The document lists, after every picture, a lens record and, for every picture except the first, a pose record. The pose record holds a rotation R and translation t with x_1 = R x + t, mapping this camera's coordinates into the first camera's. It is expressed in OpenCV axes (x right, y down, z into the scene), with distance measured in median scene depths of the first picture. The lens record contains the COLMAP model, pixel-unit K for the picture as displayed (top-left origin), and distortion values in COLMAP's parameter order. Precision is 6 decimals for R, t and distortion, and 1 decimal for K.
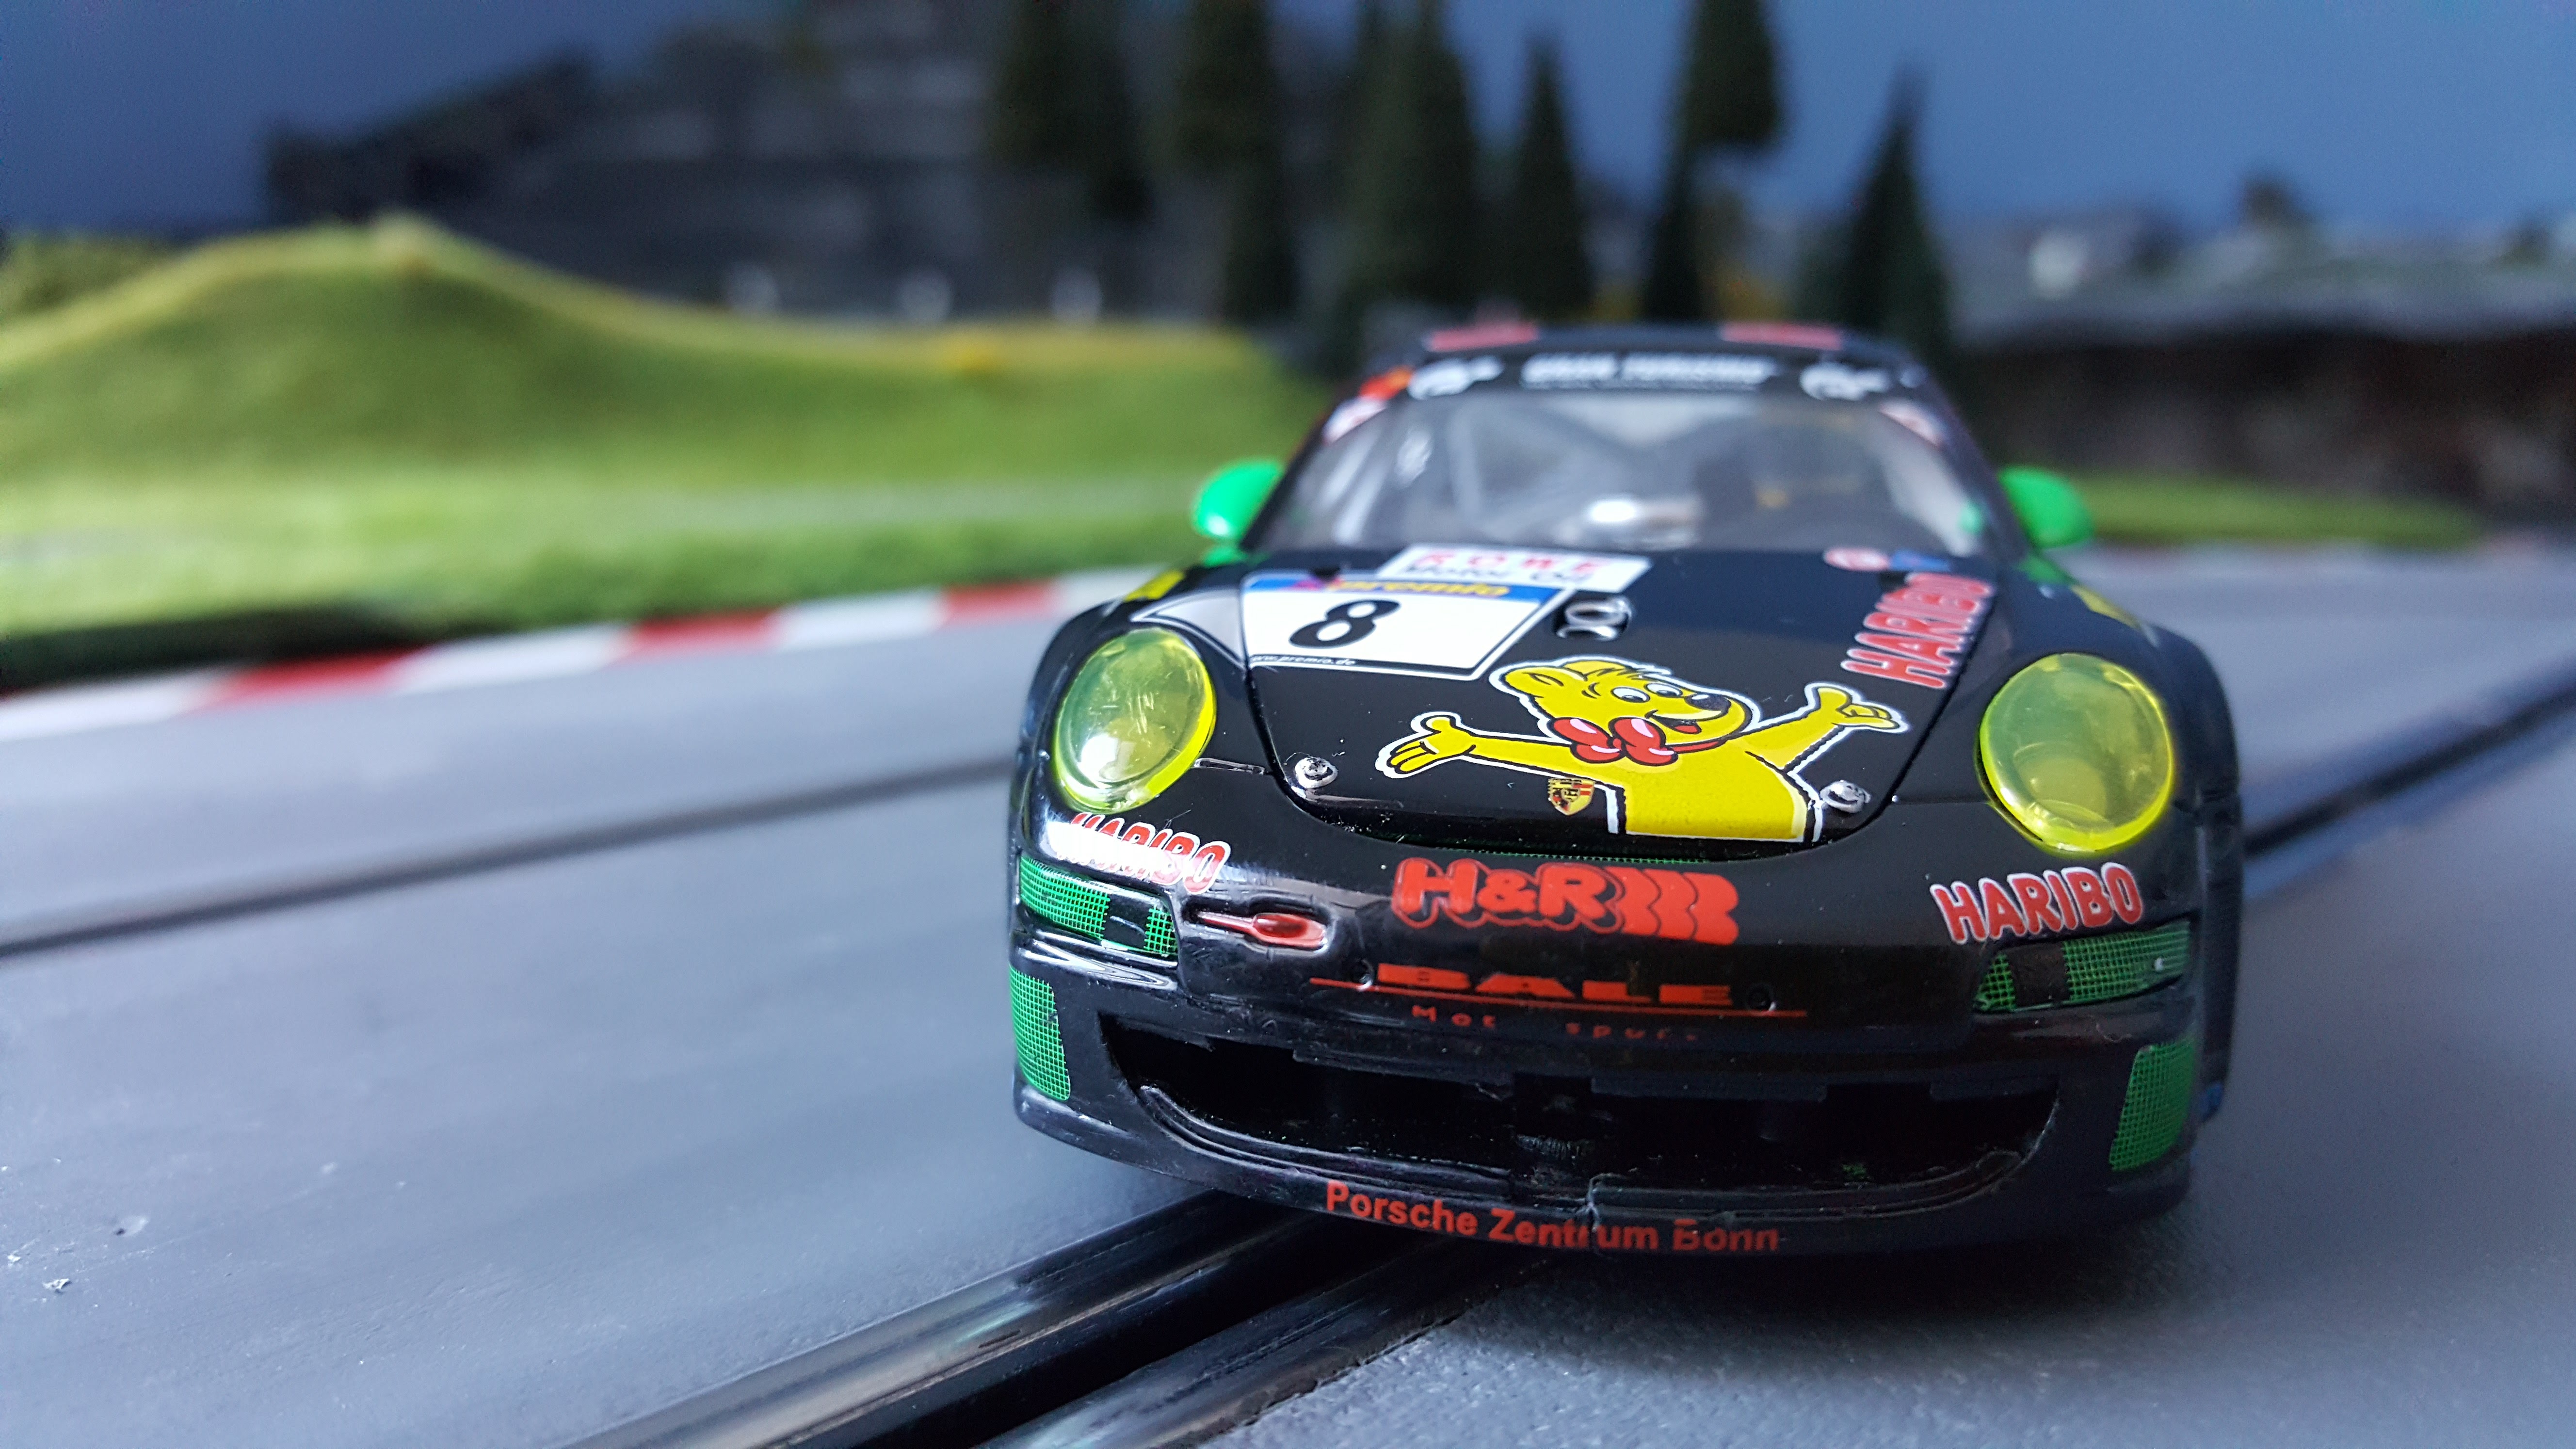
lens RADIAL K [[1975.5, 0, 1293.4], [0, 1975.5, 690.2], [0, 0, 1]] dist [0.178005, -0.171147]
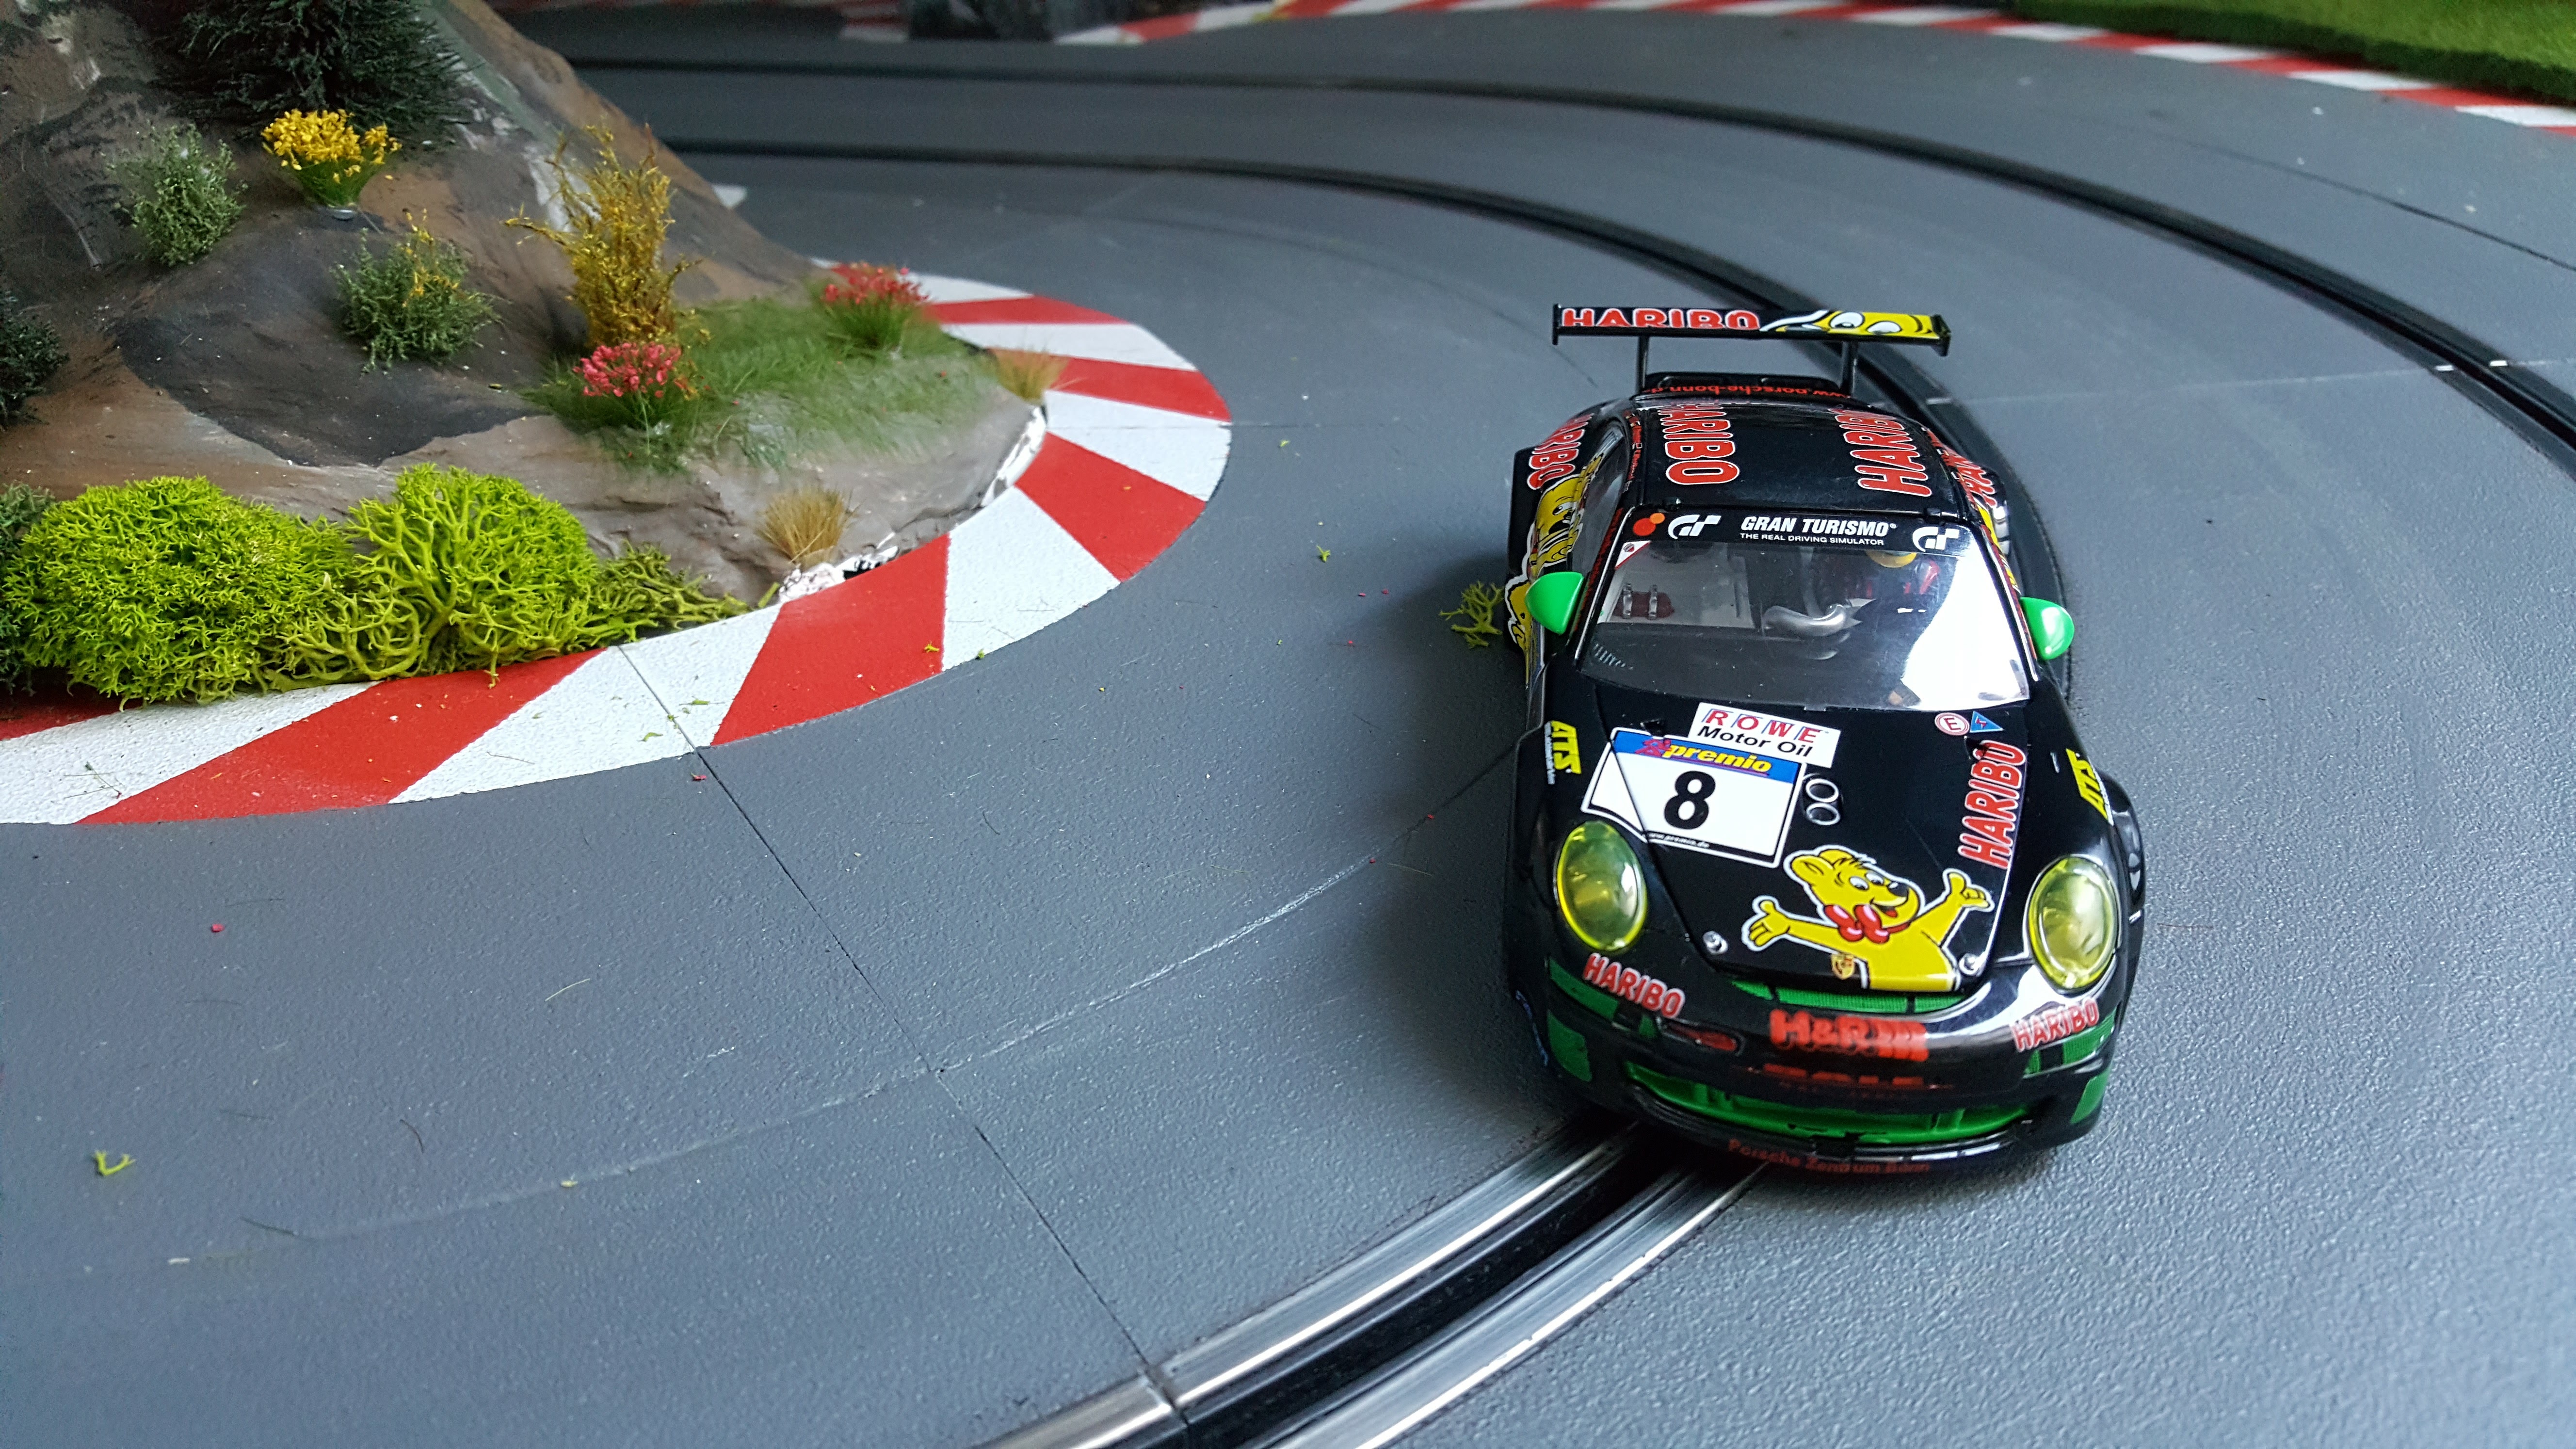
lens RADIAL K [[2029.7, 0, 1261.3], [0, 2029.7, 716.5], [0, 0, 1]] dist [0.178605, -0.275456]
pose [[0.997300, -0.029817, 0.067104, -0.584095], [0.003814, 0.933643, 0.358183, -0.927858], [-0.073331, -0.356961, 0.931237, -0.861867]]
